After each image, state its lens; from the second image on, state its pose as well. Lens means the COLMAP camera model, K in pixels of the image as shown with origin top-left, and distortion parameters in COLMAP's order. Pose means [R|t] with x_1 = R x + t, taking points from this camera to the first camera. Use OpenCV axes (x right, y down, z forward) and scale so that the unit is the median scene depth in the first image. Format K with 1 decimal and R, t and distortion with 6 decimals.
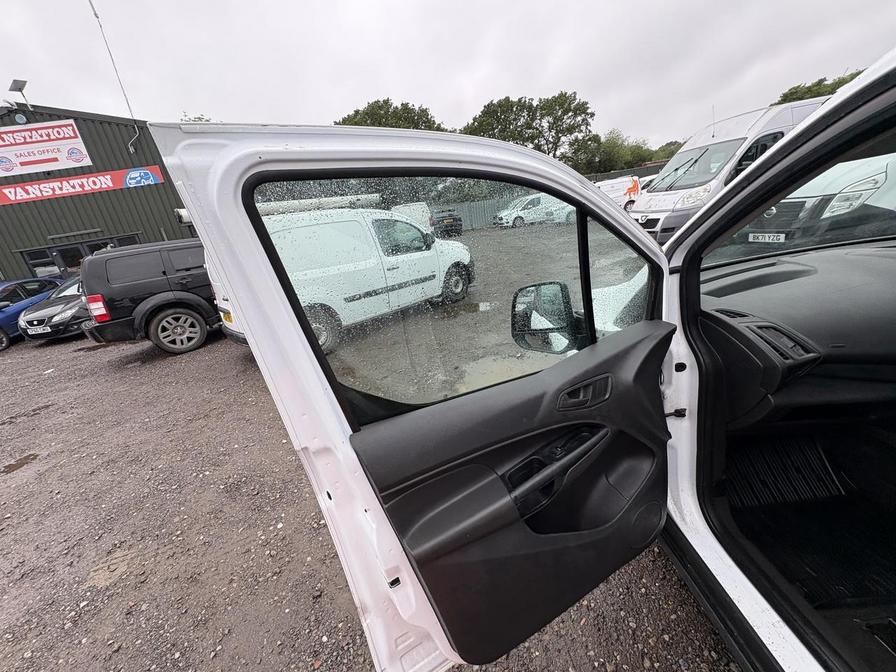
lens RADIAL K [[357.7, 0, 448.5], [0, 357.7, 335.9], [0, 0, 1]] dist [0.001799, 0.000169]
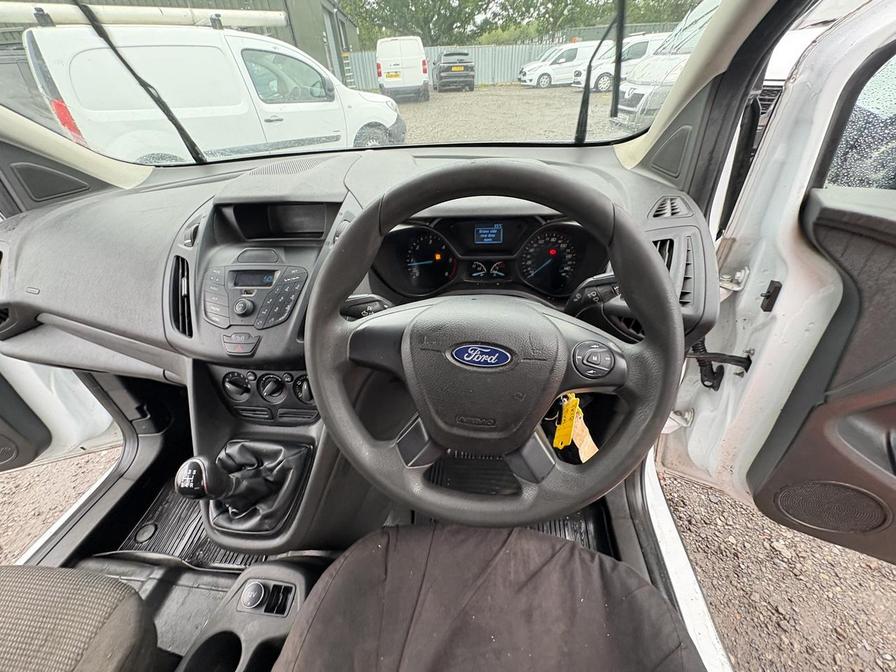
lens RADIAL K [[357.7, 0, 449.4], [0, 357.7, 338.1], [0, 0, 1]] dist [0.001799, 0.000169]
pose [[0.989630, 0.142085, -0.021084, 0.162855], [-0.127260, 0.935348, 0.330045, -0.017693], [0.066615, -0.323939, 0.943730, 0.028639]]
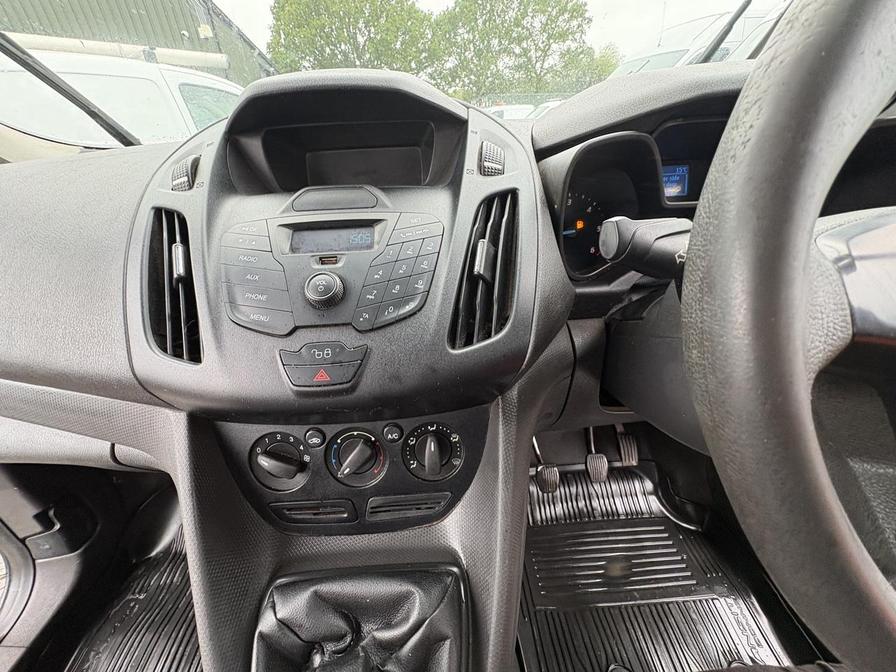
lens RADIAL K [[357.7, 0, 450.8], [0, 357.7, 336.4], [0, 0, 1]] dist [0.001799, 0.000169]
pose [[0.991099, 0.075400, 0.109713, 0.136987], [-0.096173, 0.975379, 0.198462, -0.003050], [-0.092048, -0.207247, 0.973949, 0.052353]]
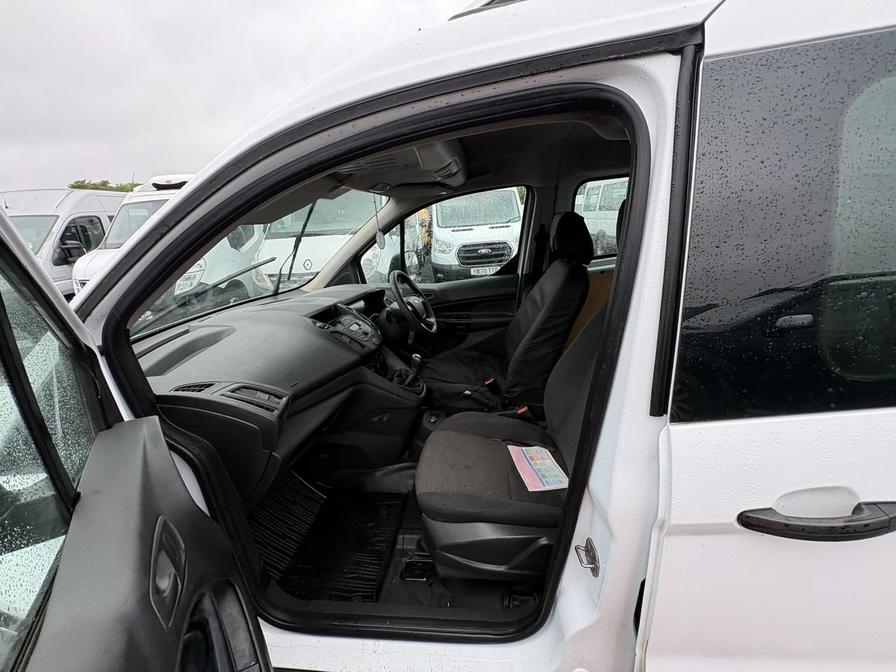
lens RADIAL K [[357.7, 0, 447.2], [0, 357.7, 338.2], [0, 0, 1]] dist [0.001799, 0.000169]
pose [[0.116566, -0.158164, 0.980508, 0.006245], [0.362002, 0.926091, 0.106350, -0.004434], [-0.924860, 0.342549, 0.165206, 0.028330]]
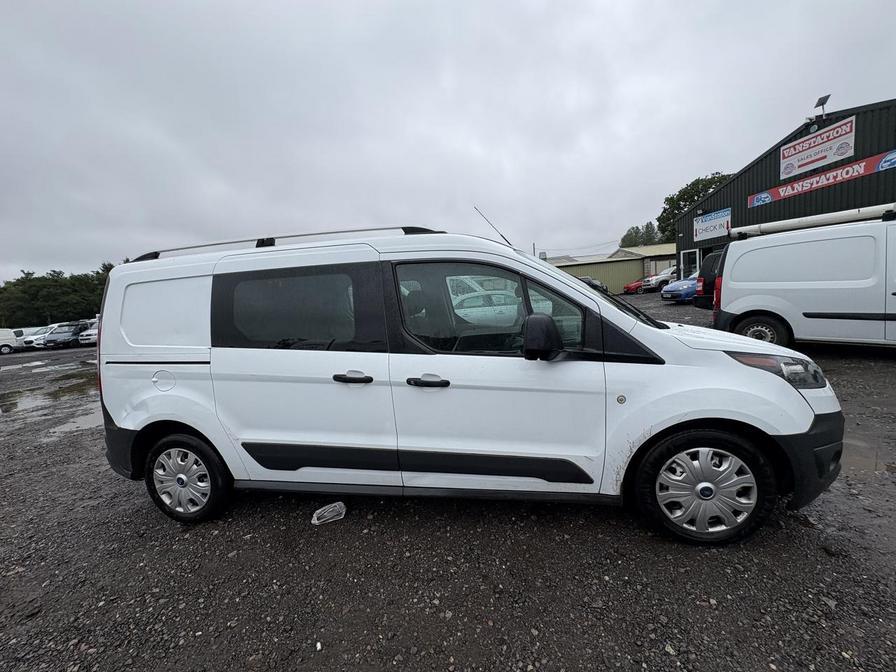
lens RADIAL K [[357.7, 0, 449.2], [0, 357.7, 333.7], [0, 0, 1]] dist [0.001799, 0.000169]
pose [[-0.153909, 0.279648, -0.947686, 0.372131], [-0.198804, 0.930736, 0.306933, -0.070615], [0.967879, 0.235644, -0.087654, 0.050126]]
